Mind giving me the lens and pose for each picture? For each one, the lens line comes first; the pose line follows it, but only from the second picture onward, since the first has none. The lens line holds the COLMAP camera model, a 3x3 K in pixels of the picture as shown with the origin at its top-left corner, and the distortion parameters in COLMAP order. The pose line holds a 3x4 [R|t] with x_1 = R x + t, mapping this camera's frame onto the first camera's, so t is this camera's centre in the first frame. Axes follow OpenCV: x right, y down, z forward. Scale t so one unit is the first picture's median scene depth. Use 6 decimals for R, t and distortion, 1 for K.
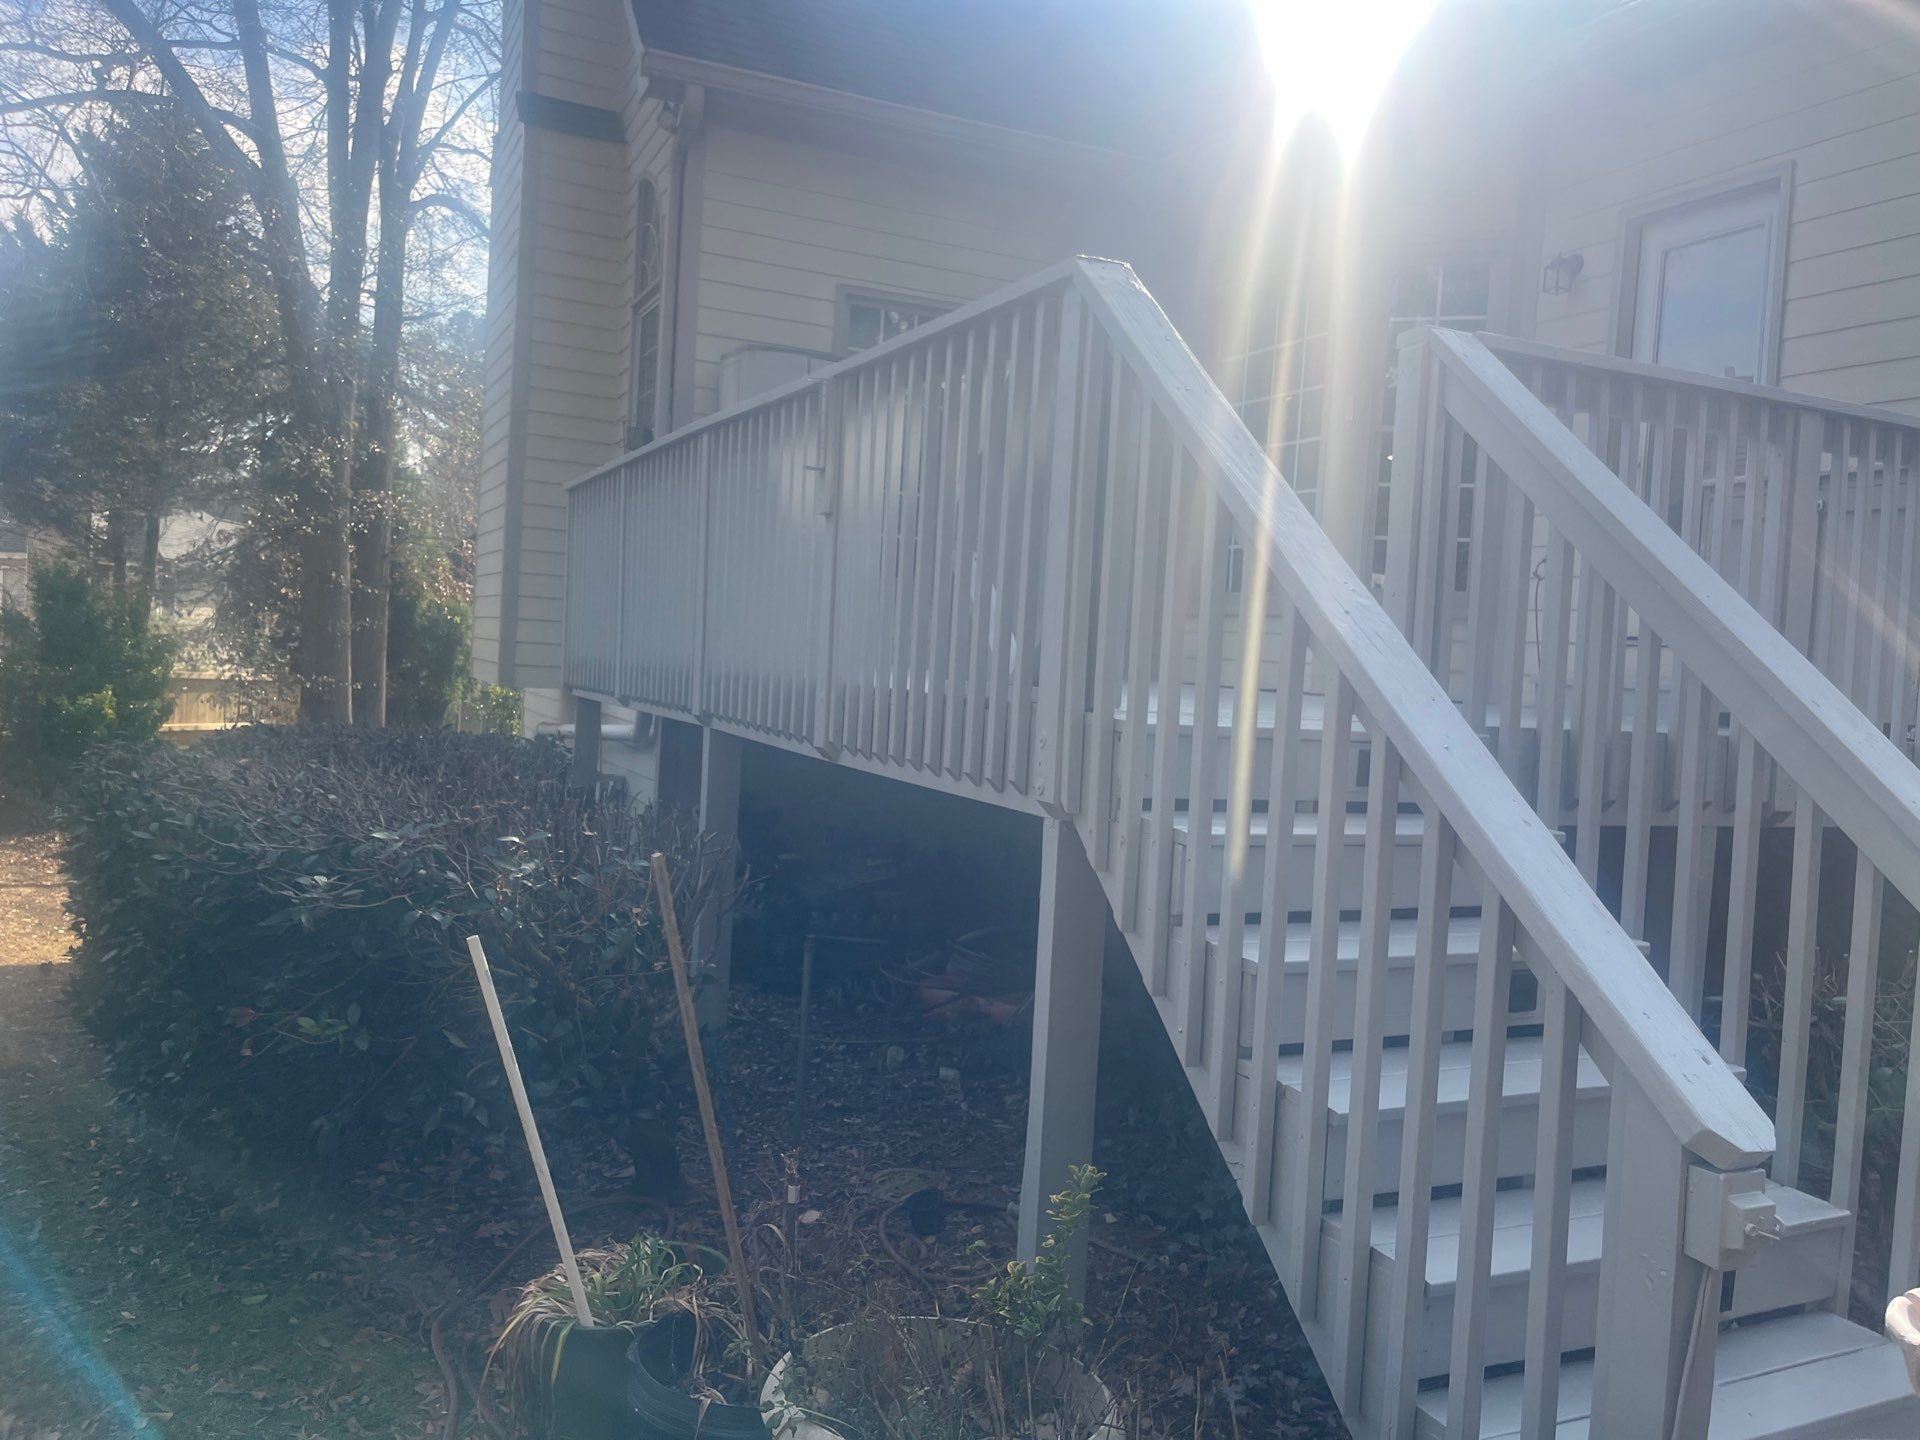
lens RADIAL K [[1448.8, 0, 984.8], [0, 1448.8, 712.0], [0, 0, 1]] dist [0.057117, -0.087113]
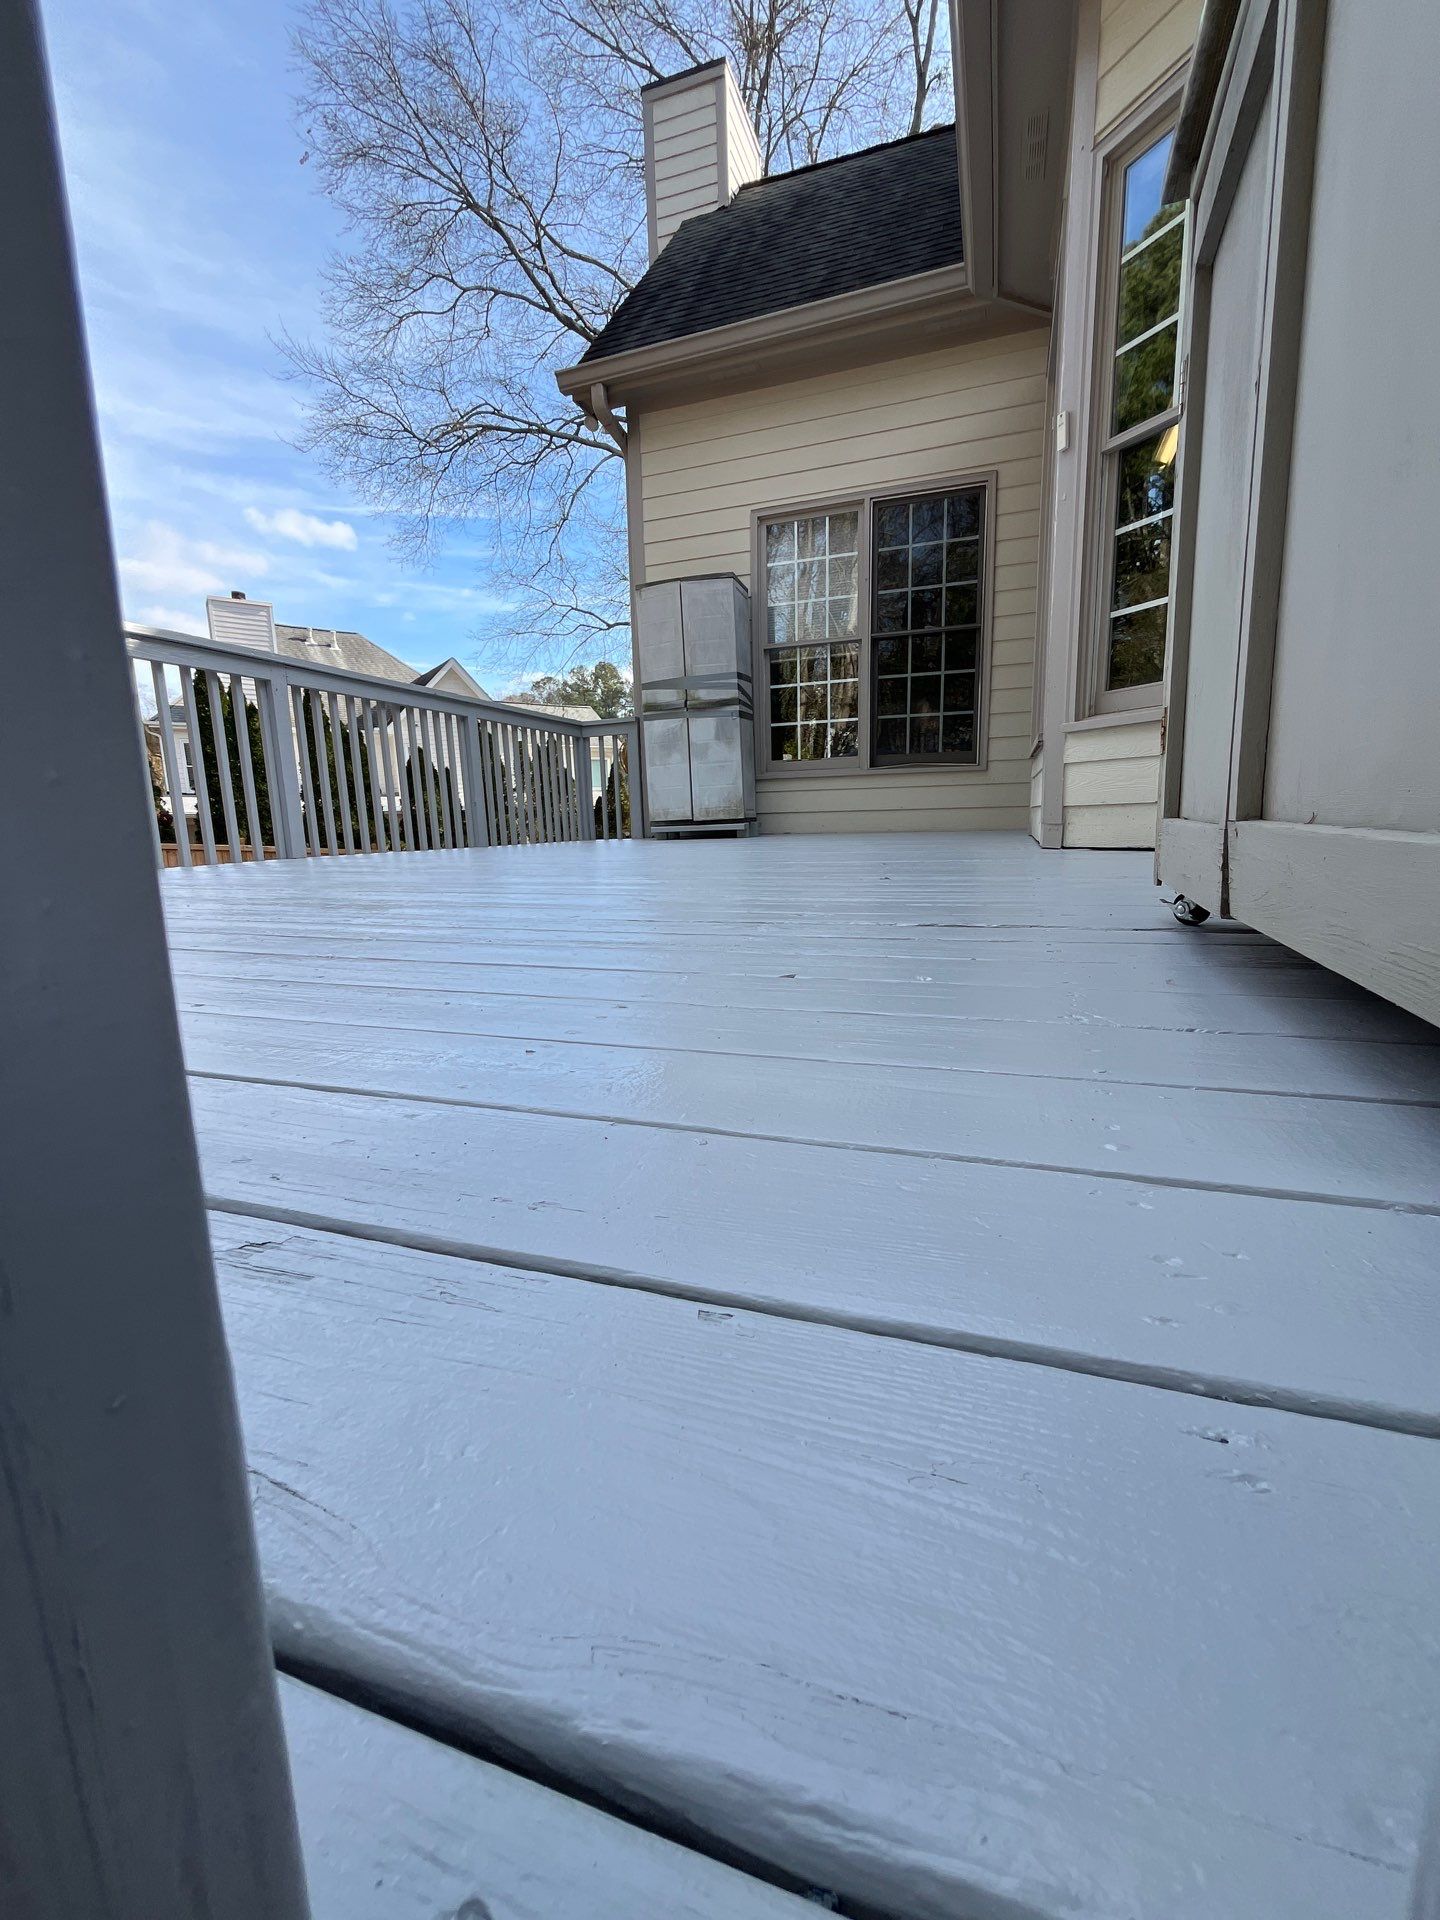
lens RADIAL K [[775.4, 0, 714.9], [0, 775.4, 964.3], [0, 0, 1]] dist [-0.007996, 0.000587]
pose [[0.692870, 0.064572, -0.718166, 0.343808], [0.032292, 0.992204, 0.120365, -0.006789], [0.720340, -0.106589, 0.685383, 0.501016]]
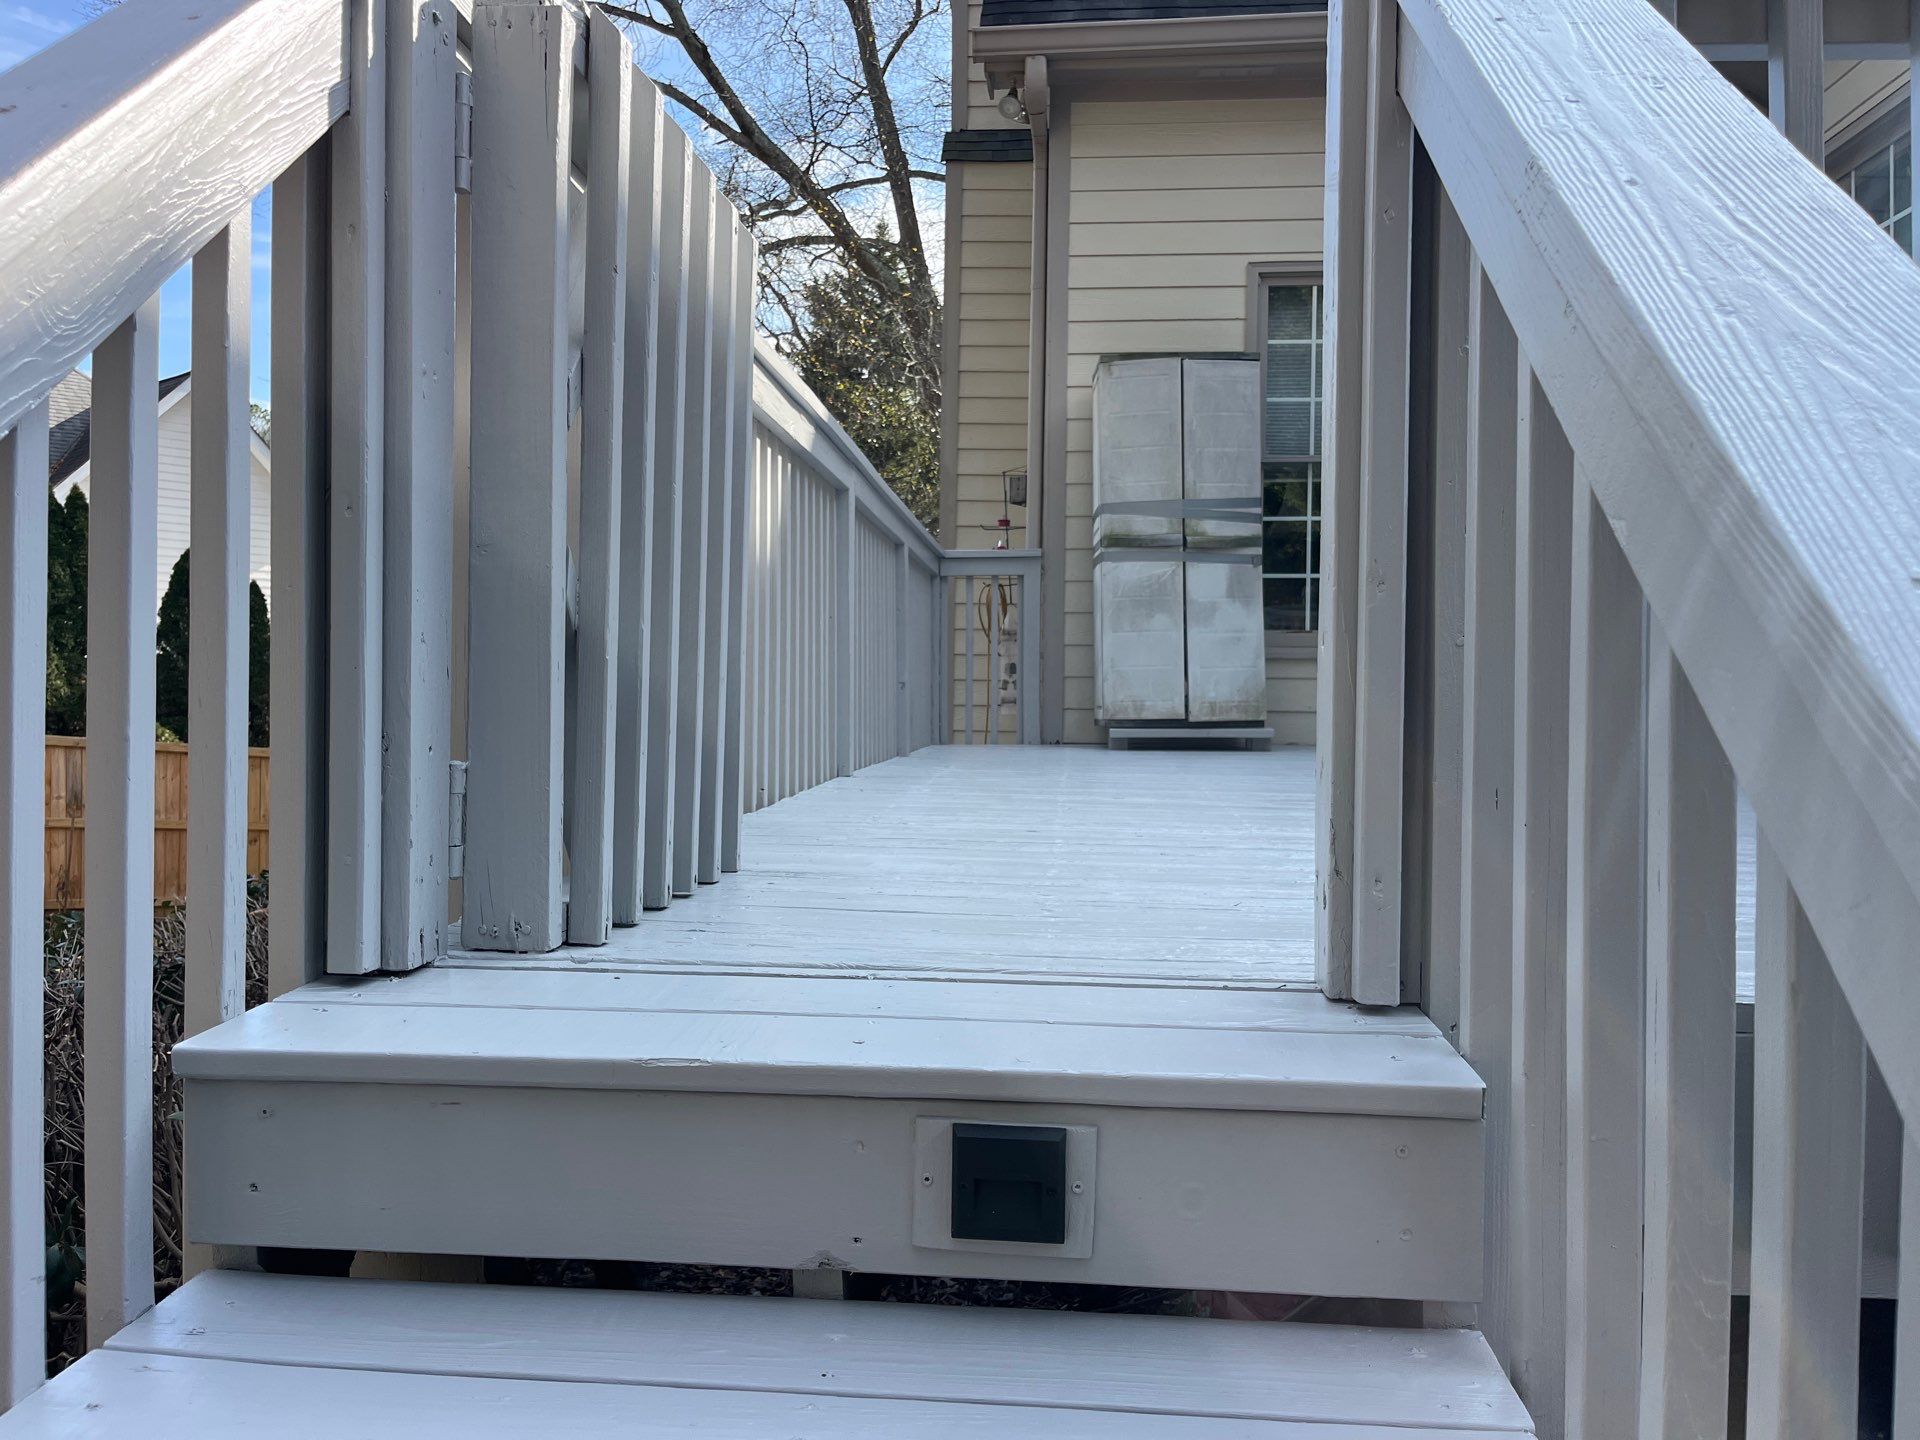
lens RADIAL K [[1448.8, 0, 931.8], [0, 1448.8, 718.7], [0, 0, 1]] dist [0.057117, -0.087113]
pose [[0.852264, -0.033105, -0.522063, 0.151683], [0.012526, 0.999001, -0.042899, -0.018143], [0.522962, 0.030022, 0.851827, 0.246689]]
